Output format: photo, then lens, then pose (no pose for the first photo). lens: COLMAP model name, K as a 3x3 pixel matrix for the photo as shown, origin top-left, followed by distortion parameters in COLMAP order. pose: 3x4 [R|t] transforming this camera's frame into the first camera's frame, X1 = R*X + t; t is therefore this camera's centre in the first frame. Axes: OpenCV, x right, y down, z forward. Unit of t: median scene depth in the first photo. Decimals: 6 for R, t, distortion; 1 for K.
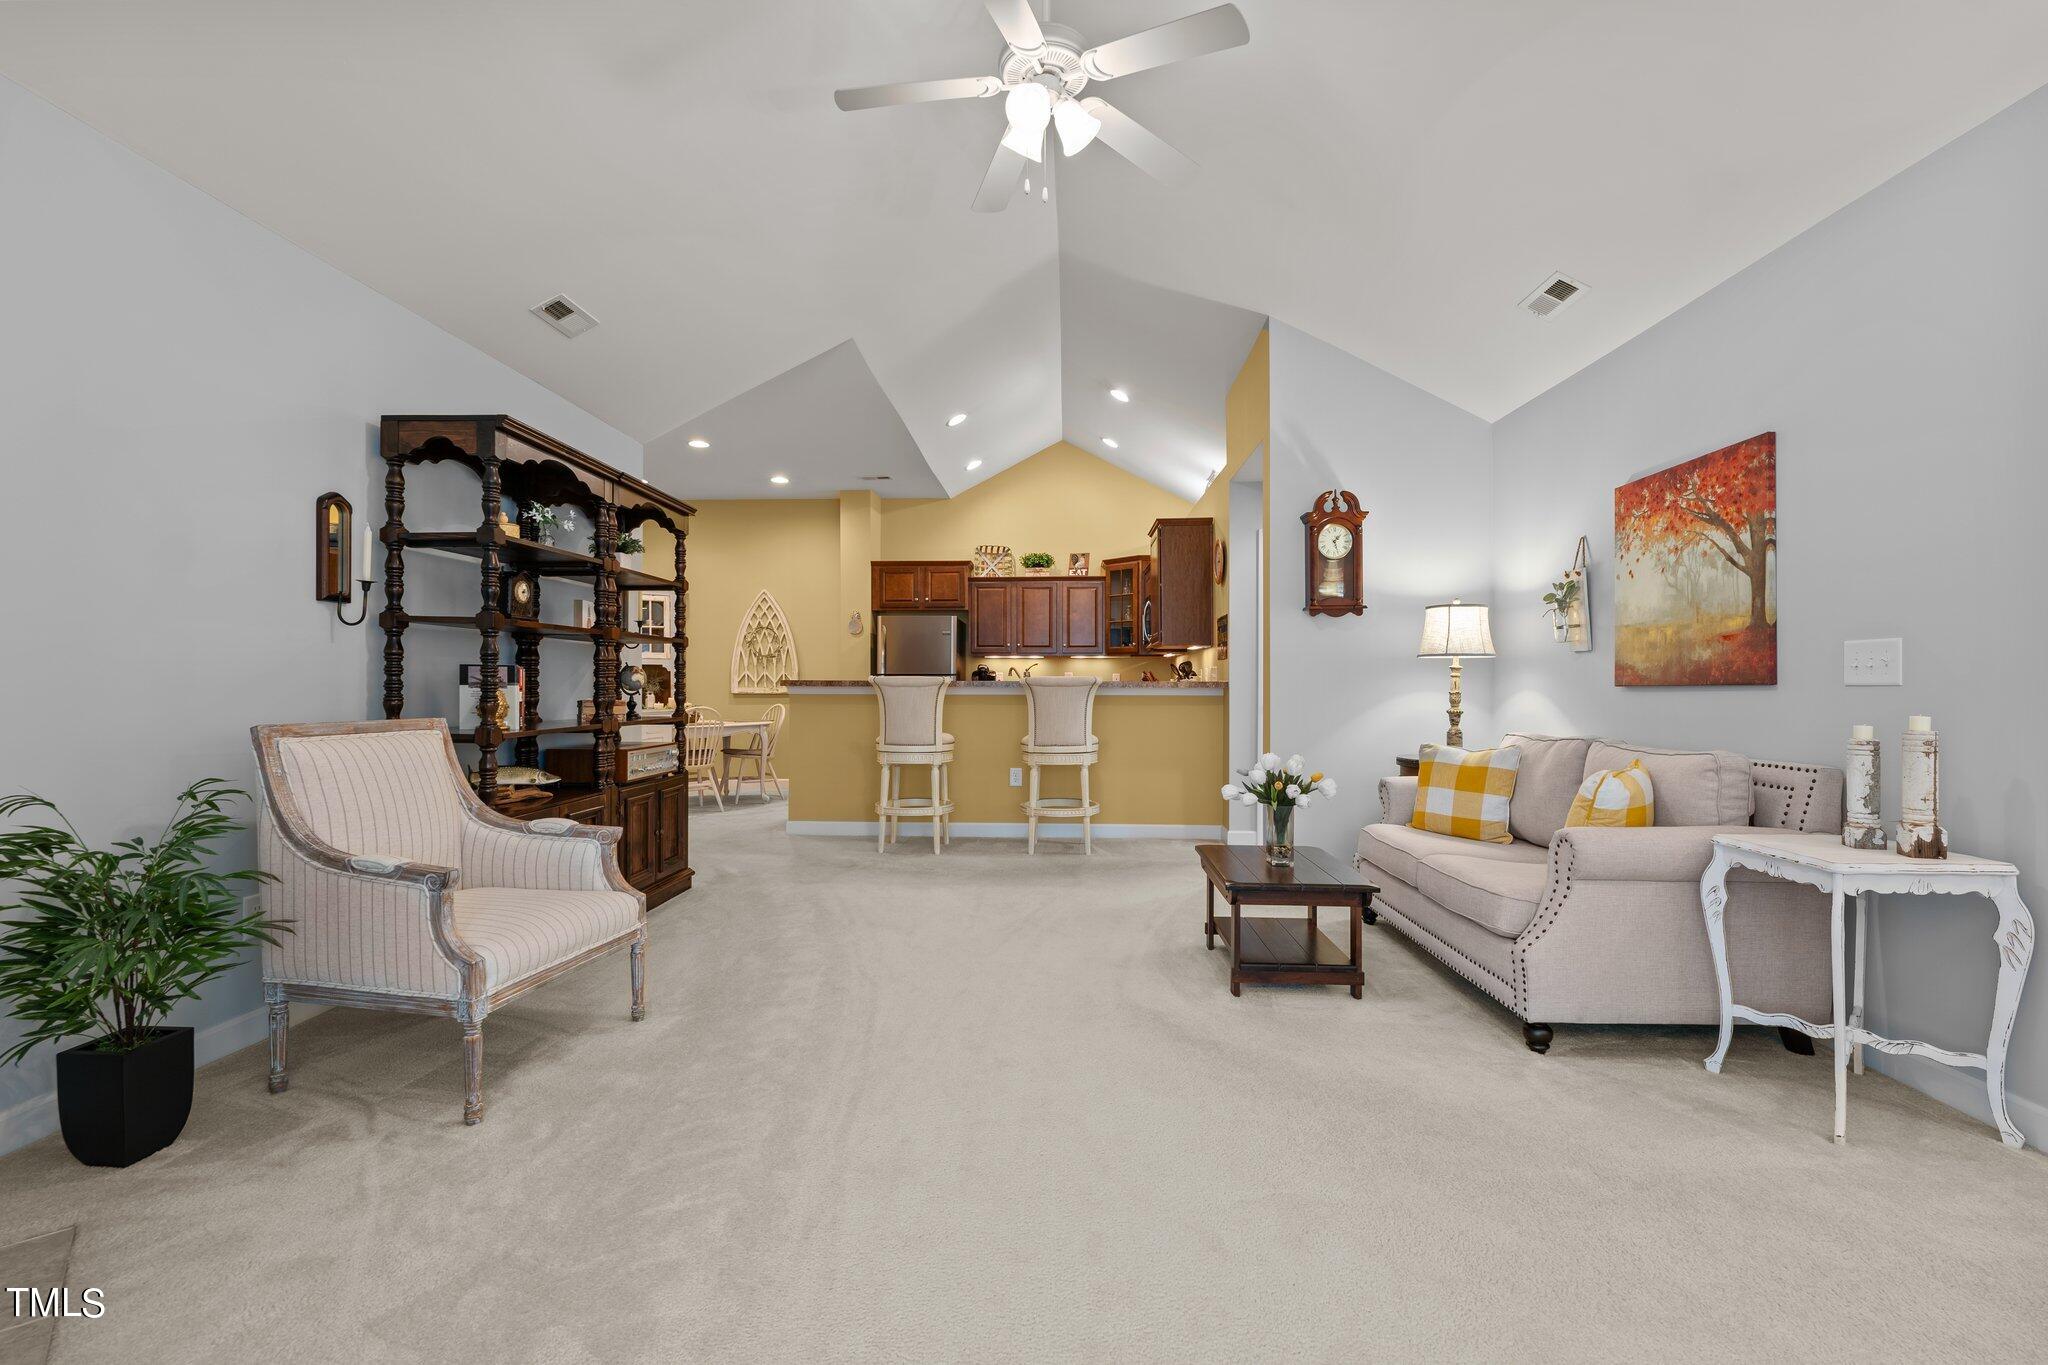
lens RADIAL K [[913.8, 0, 1031.5], [0, 913.8, 679.0], [0, 0, 1]] dist [0.003349, -0.000832]
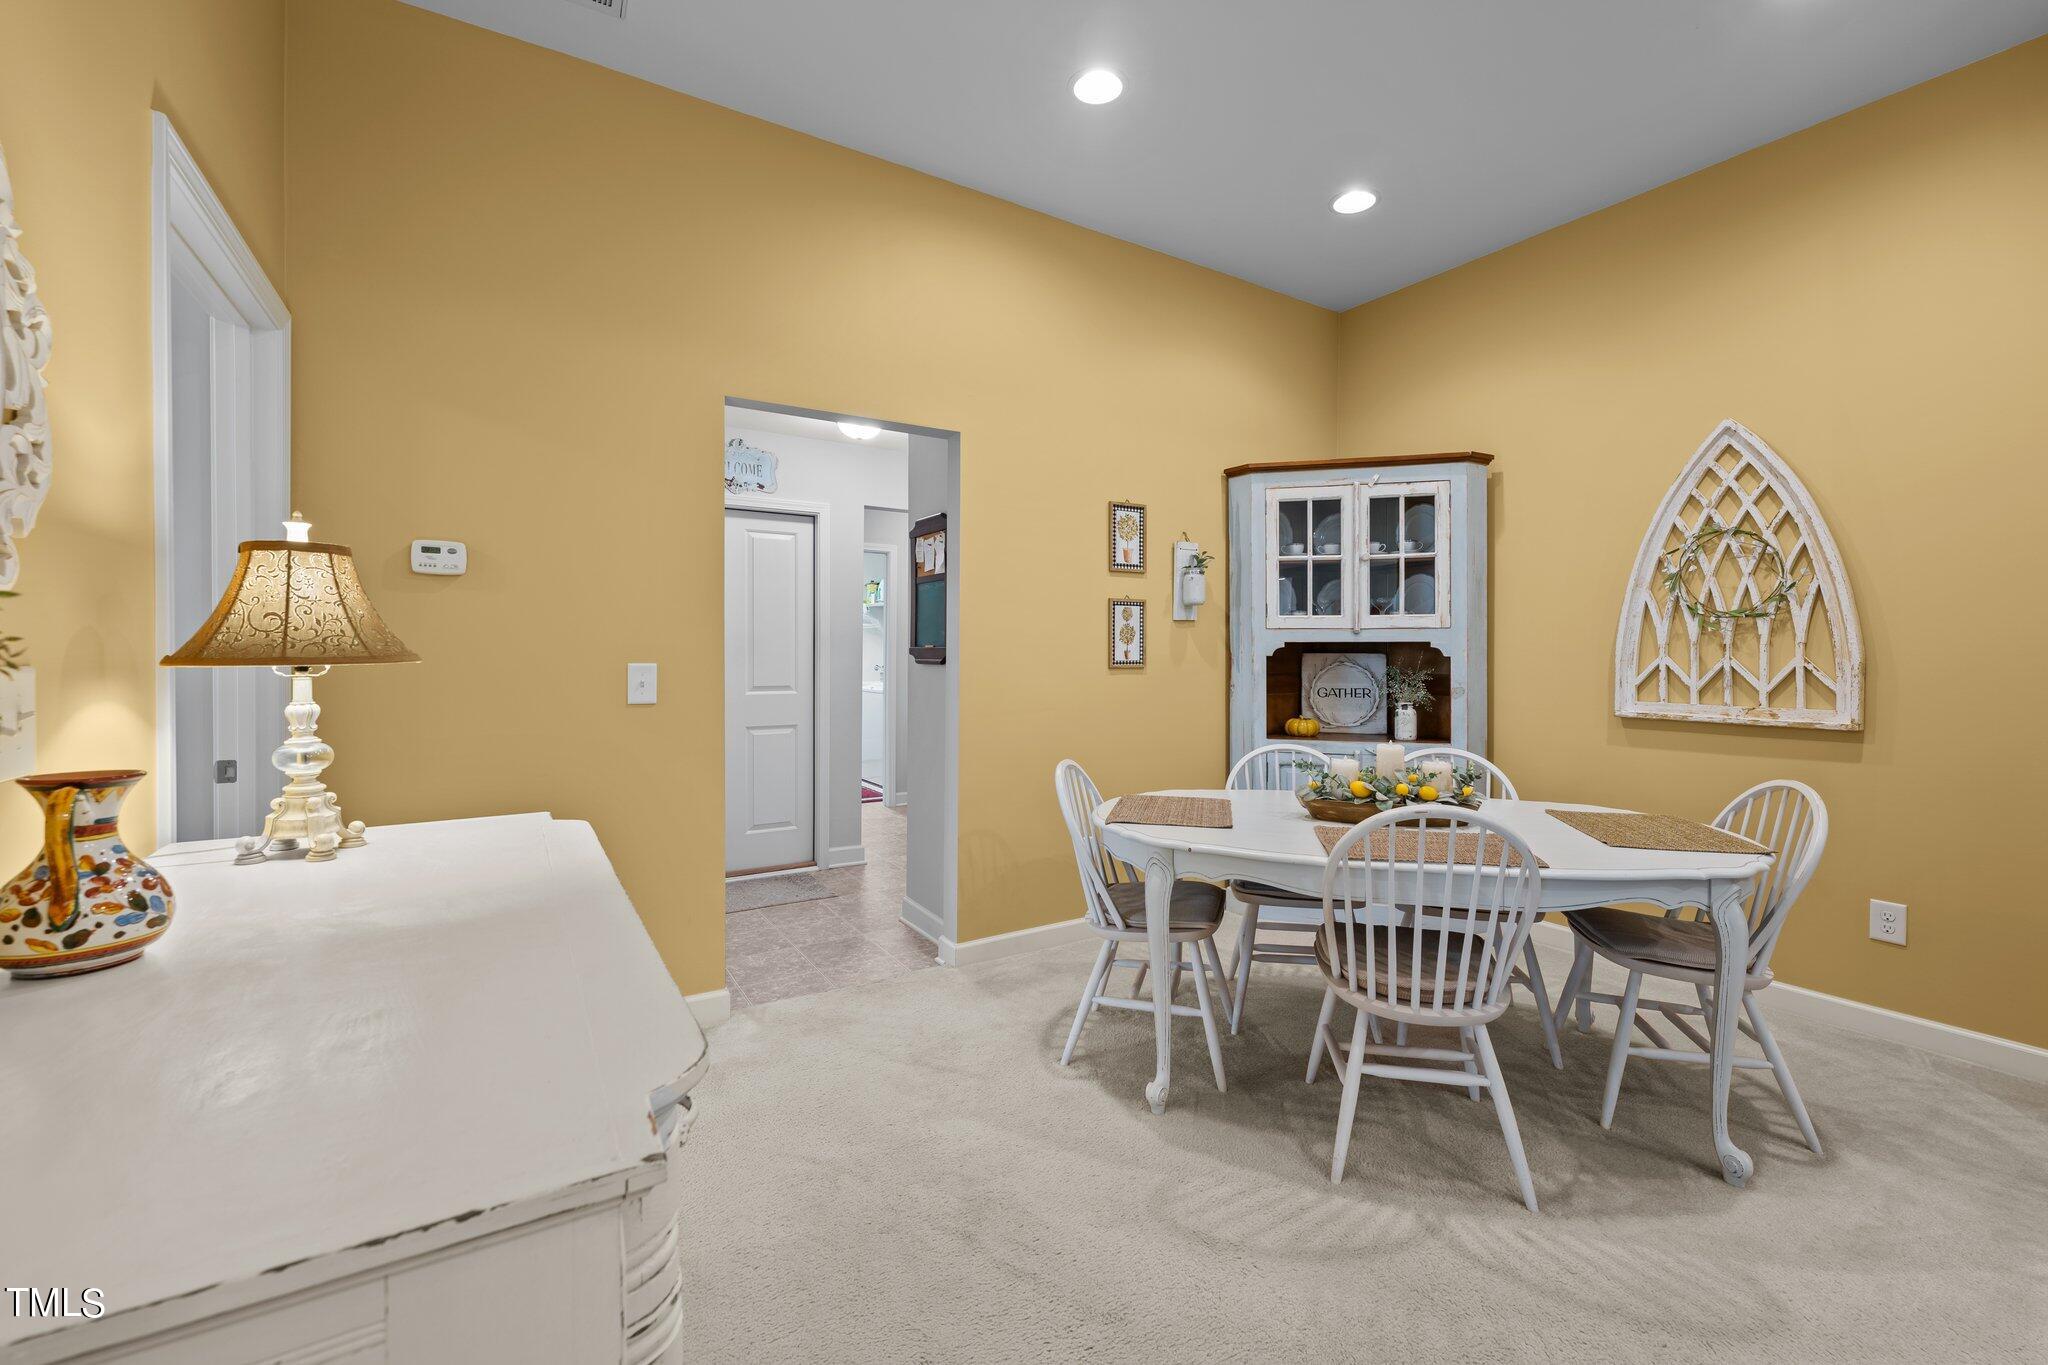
lens RADIAL K [[844.9, 0, 1026.4], [0, 844.9, 662.3], [0, 0, 1]] dist [0.000744, -0.000632]
pose [[0.570103, 0.012756, -0.821474, -0.481870], [0.001556, 0.999861, 0.016606, -0.033651], [0.821571, -0.010745, 0.570004, 1.603517]]
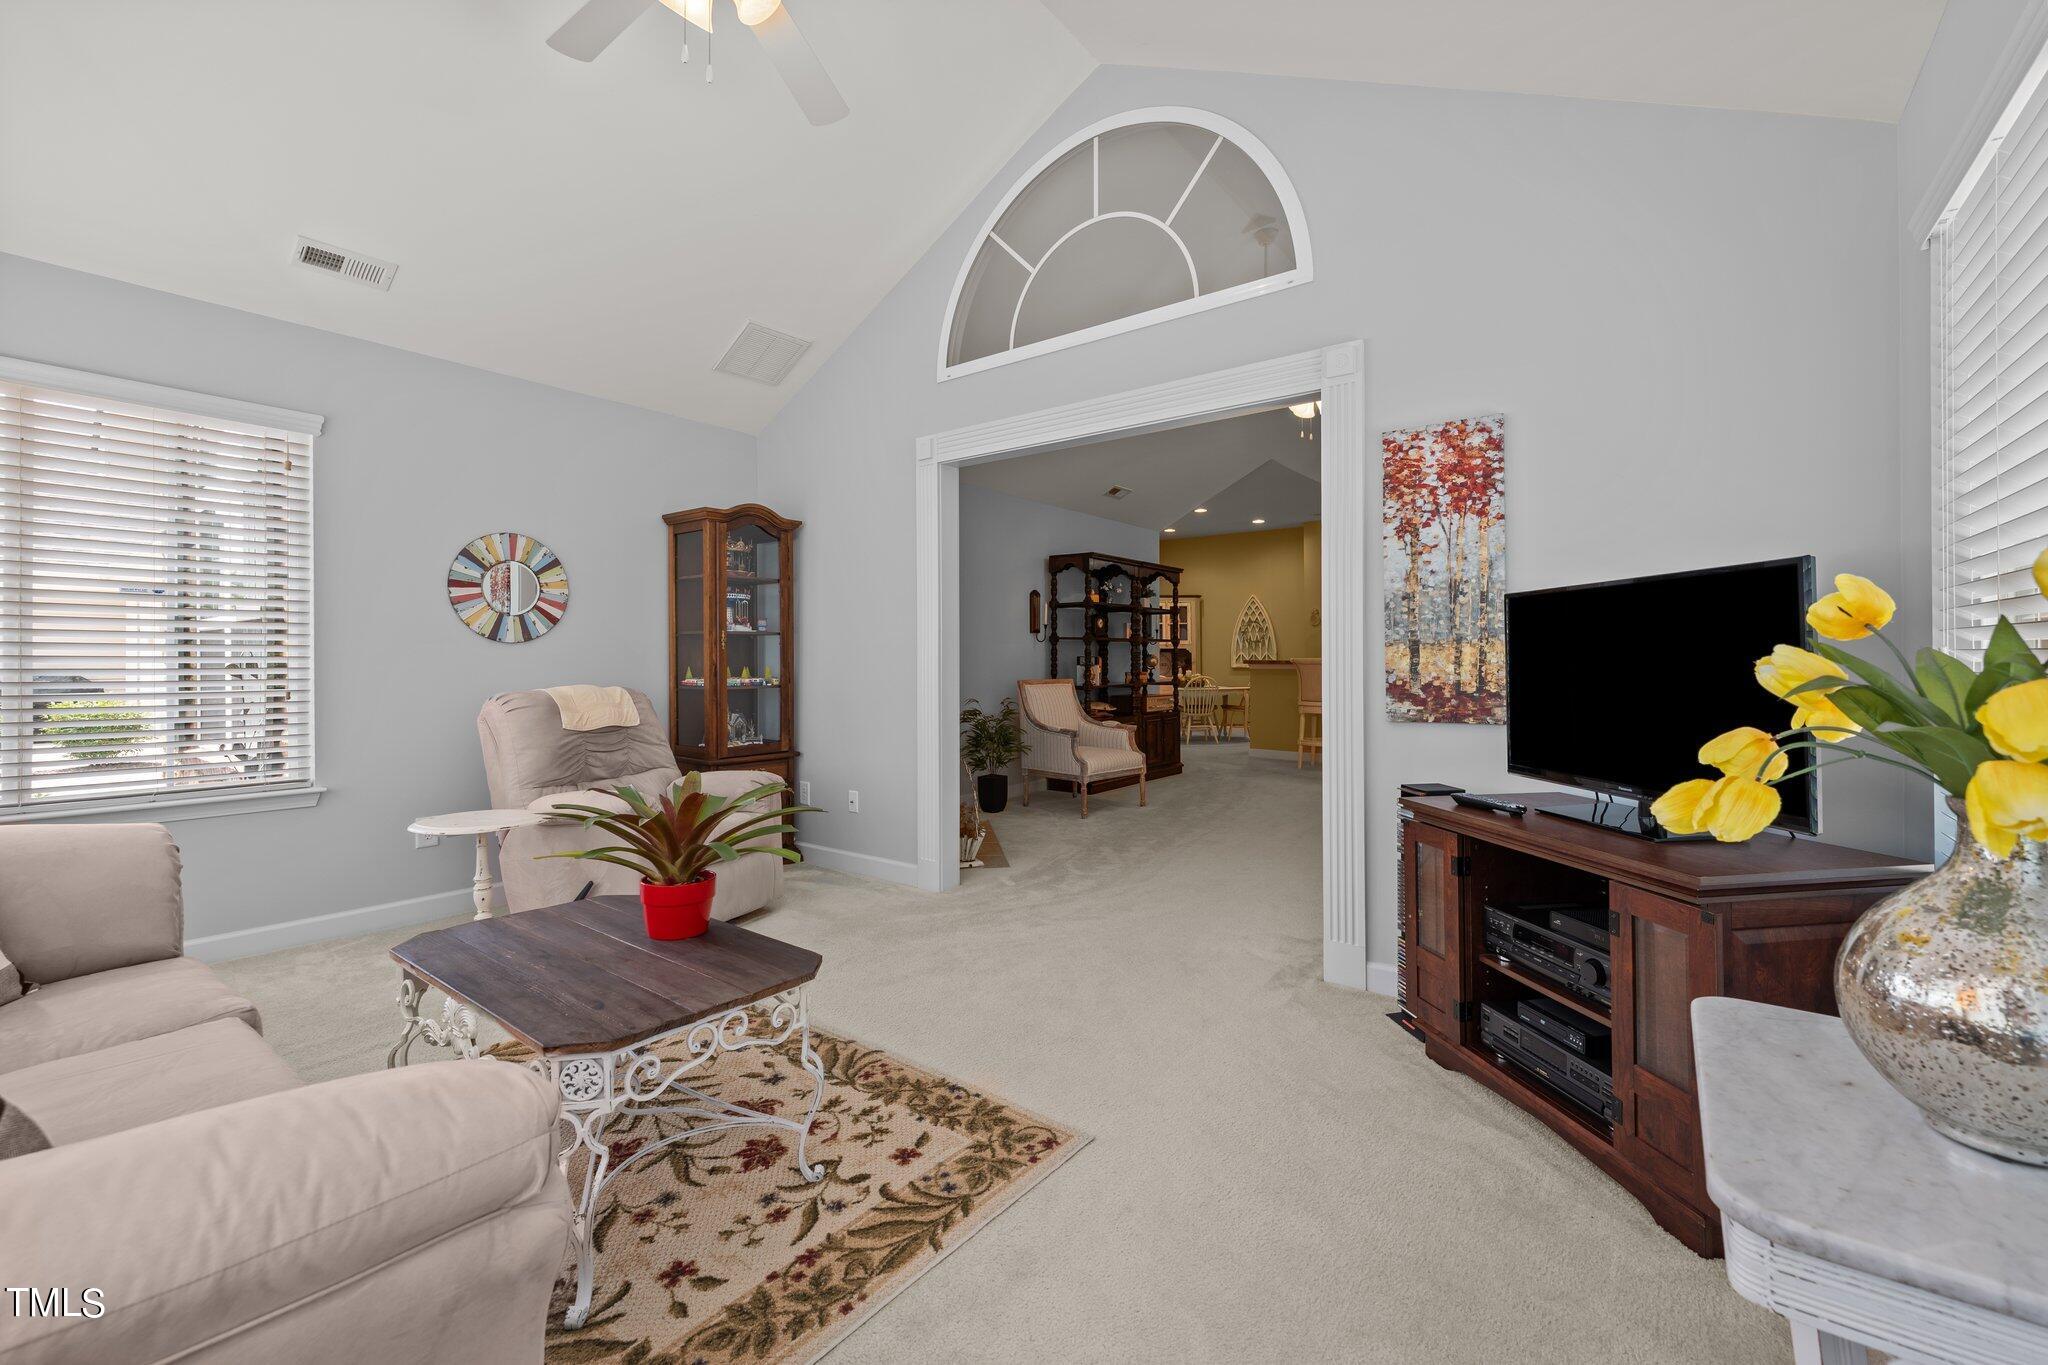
lens RADIAL K [[844.9, 0, 1002.2], [0, 844.9, 652.8], [0, 0, 1]] dist [0.000744, -0.000632]
pose [[0.804315, -0.005031, -0.594182, 0.478620], [0.006272, 0.999980, 0.000024, -0.025197], [0.594170, -0.003747, 0.804331, -0.807427]]
